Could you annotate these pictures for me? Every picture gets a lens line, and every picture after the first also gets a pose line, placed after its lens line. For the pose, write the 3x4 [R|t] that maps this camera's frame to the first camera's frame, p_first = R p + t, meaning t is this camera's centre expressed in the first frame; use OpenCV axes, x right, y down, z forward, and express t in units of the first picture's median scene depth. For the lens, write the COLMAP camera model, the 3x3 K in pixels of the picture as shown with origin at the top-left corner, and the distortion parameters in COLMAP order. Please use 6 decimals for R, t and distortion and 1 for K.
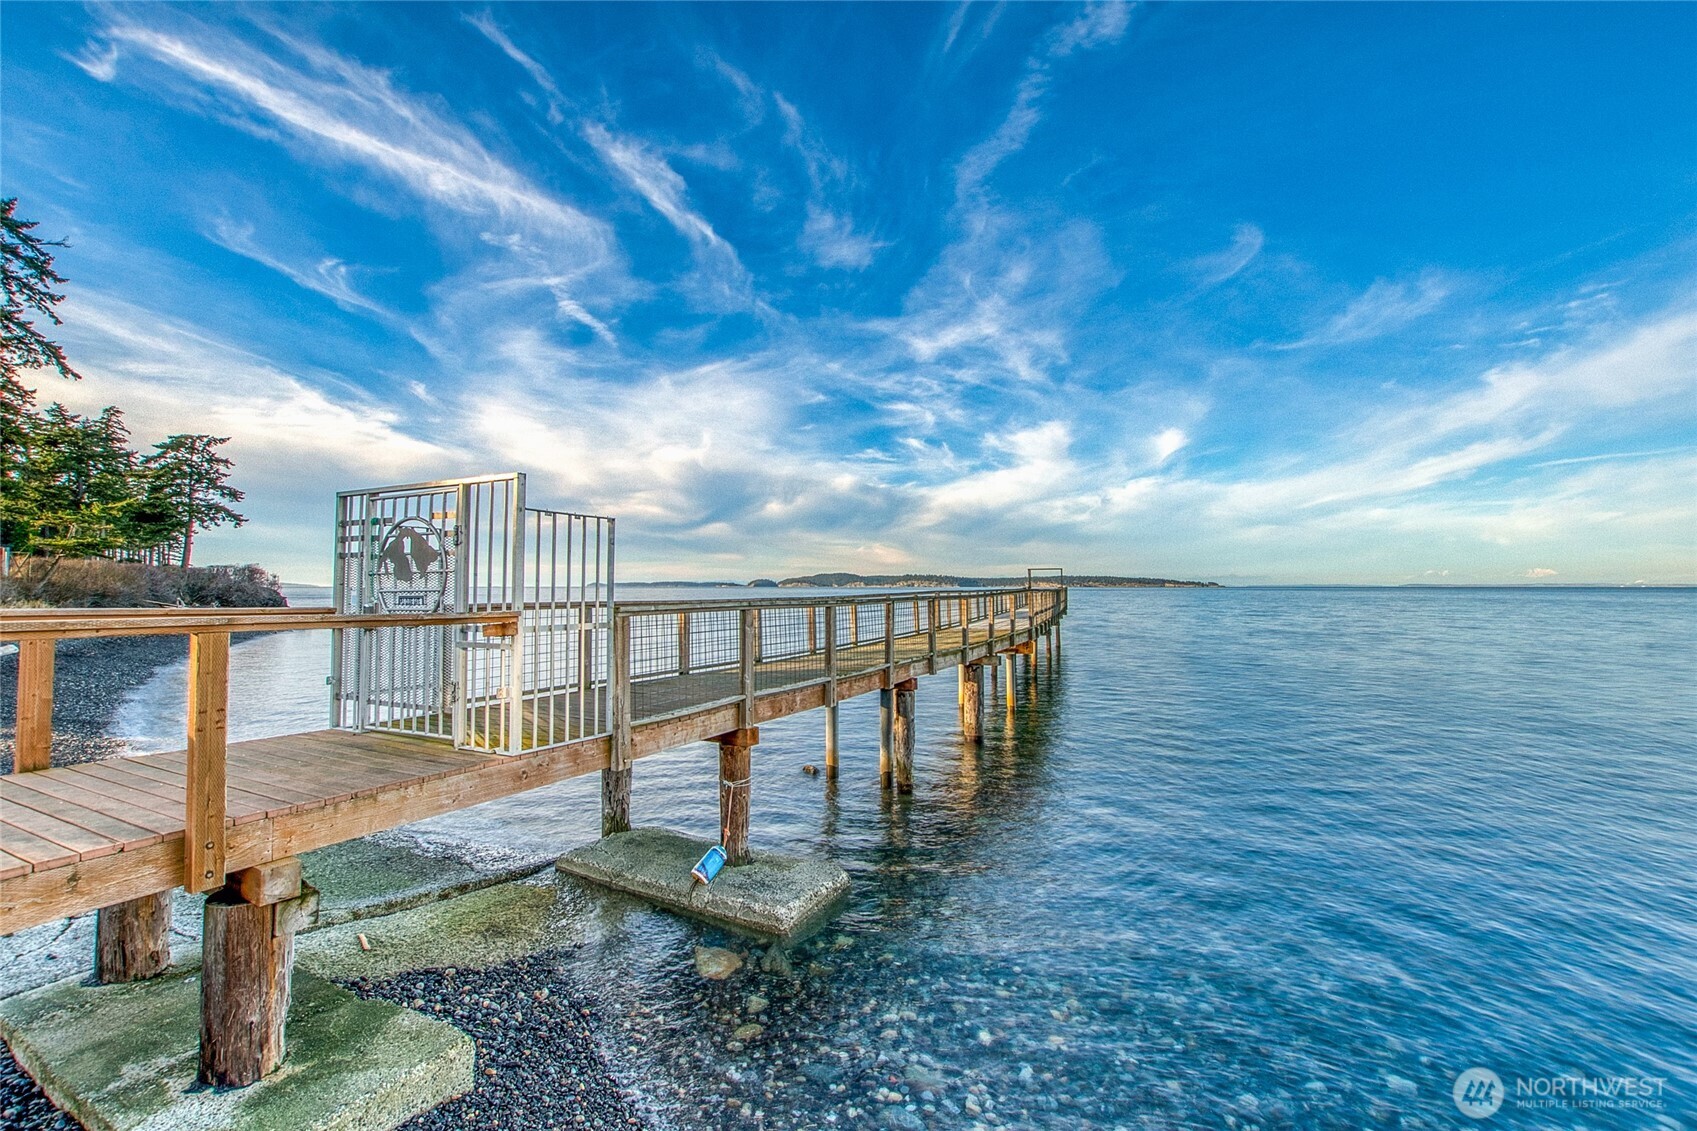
lens RADIAL K [[765.2, 0, 858.7], [0, 765.2, 563.8], [0, 0, 1]] dist [-0.008307, 0.000667]
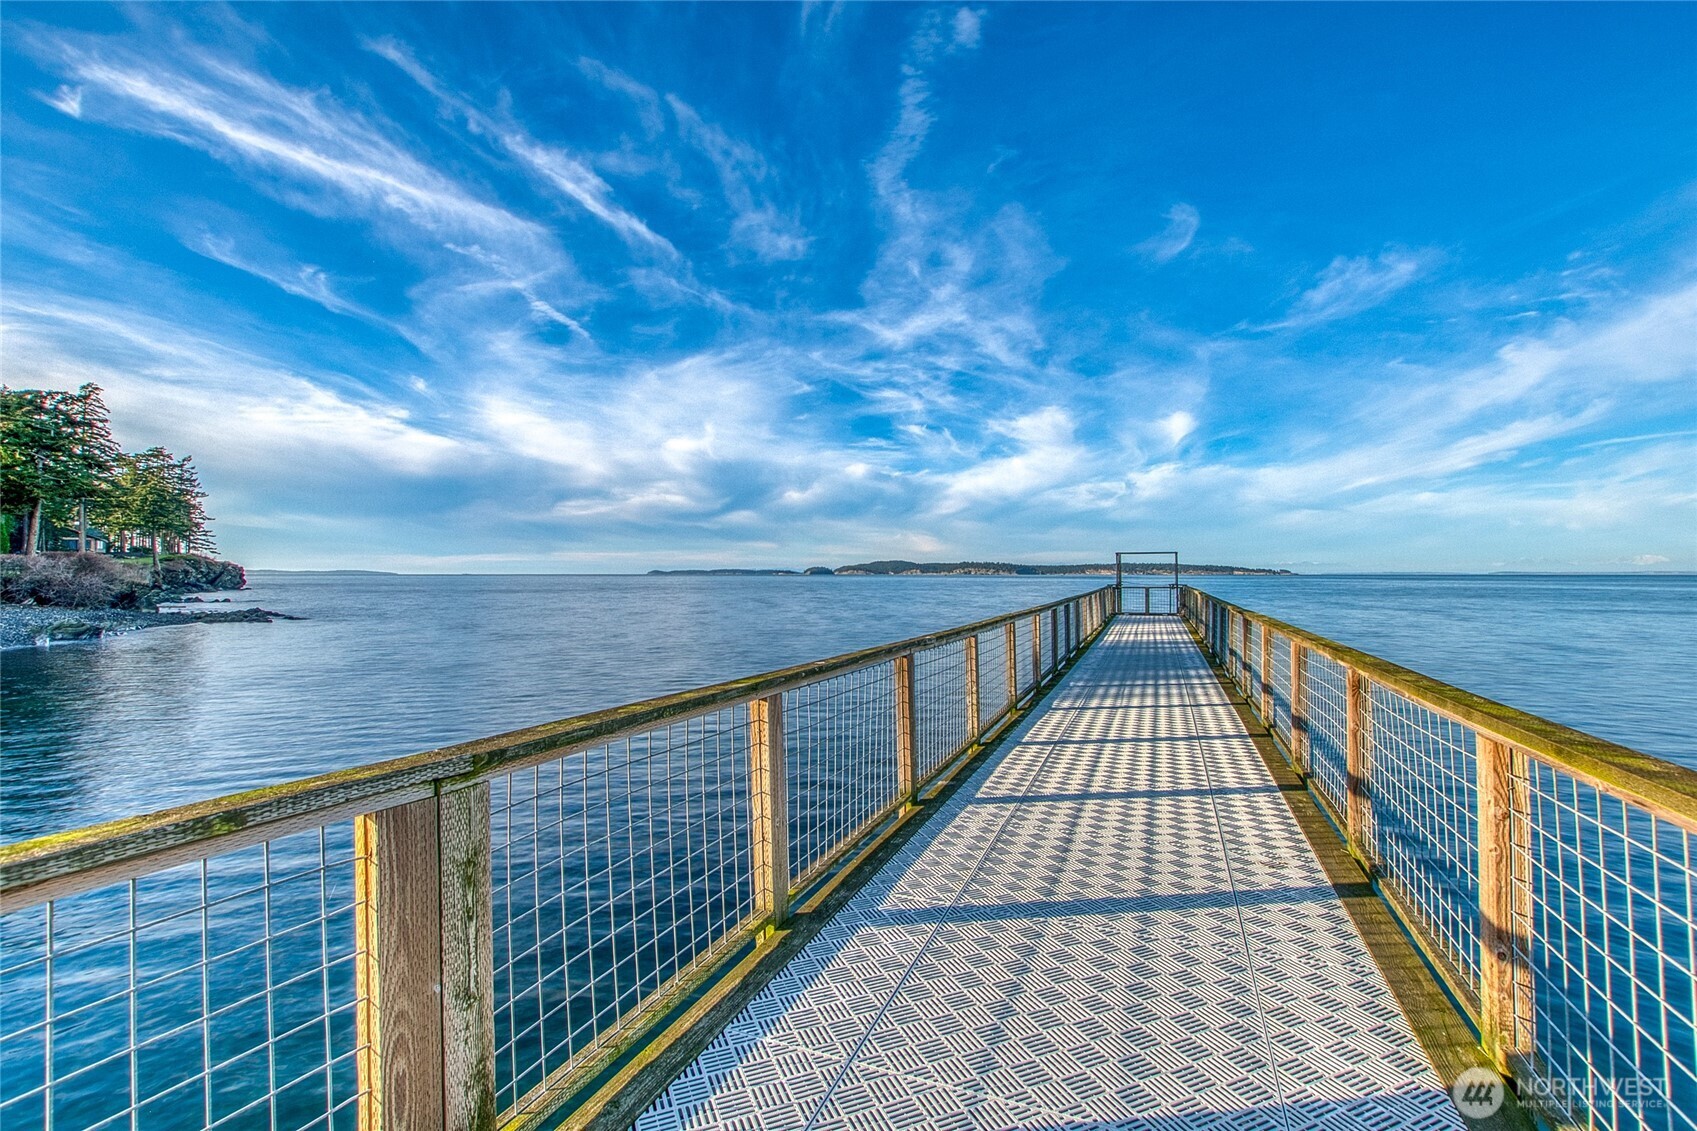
lens RADIAL K [[766.7, 0, 858.7], [0, 766.7, 569.7], [0, 0, 1]] dist [-0.010553, 0.000419]
pose [[0.997218, -0.000809, -0.074530, 0.099958], [0.002607, 0.999708, 0.024029, -0.000009], [0.074488, -0.024157, 0.996929, -0.012260]]
